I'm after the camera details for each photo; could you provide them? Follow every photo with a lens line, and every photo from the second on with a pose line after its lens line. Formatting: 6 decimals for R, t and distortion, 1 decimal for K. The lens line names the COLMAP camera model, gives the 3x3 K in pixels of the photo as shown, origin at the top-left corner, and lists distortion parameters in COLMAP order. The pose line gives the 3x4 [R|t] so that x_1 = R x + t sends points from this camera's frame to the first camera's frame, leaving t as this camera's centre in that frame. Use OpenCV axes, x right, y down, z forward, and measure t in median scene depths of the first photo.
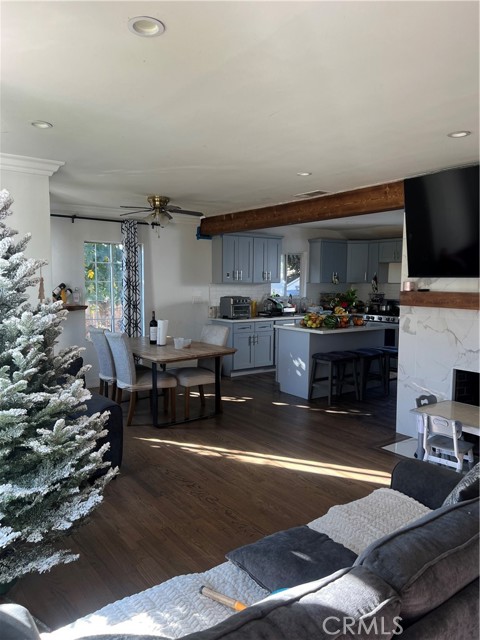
lens RADIAL K [[483.5, 0, 240.0], [0, 483.5, 320.0], [0, 0, 1]] dist [-0.000461, -0.000168]
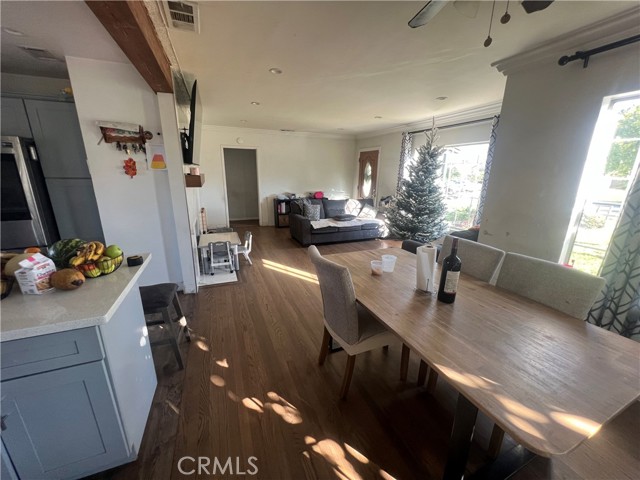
lens RADIAL K [[255.3, 0, 321.3], [0, 255.3, 242.1], [0, 0, 1]] dist [0.001120, 0.000142]
pose [[-0.966126, -0.085954, 0.243335, -0.147312], [0.003297, 0.938716, 0.344675, -0.124613], [-0.258049, 0.333802, -0.906635, 1.569272]]
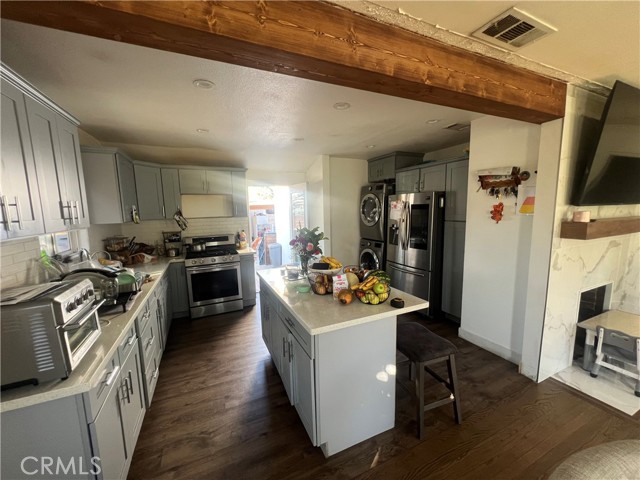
lens RADIAL K [[255.3, 0, 321.3], [0, 255.3, 242.1], [0, 0, 1]] dist [0.001120, 0.000142]
pose [[0.219981, -0.136080, 0.965966, -0.195093], [0.104453, 0.987815, 0.115371, -0.124882], [-0.969896, 0.075518, 0.231515, 1.337521]]
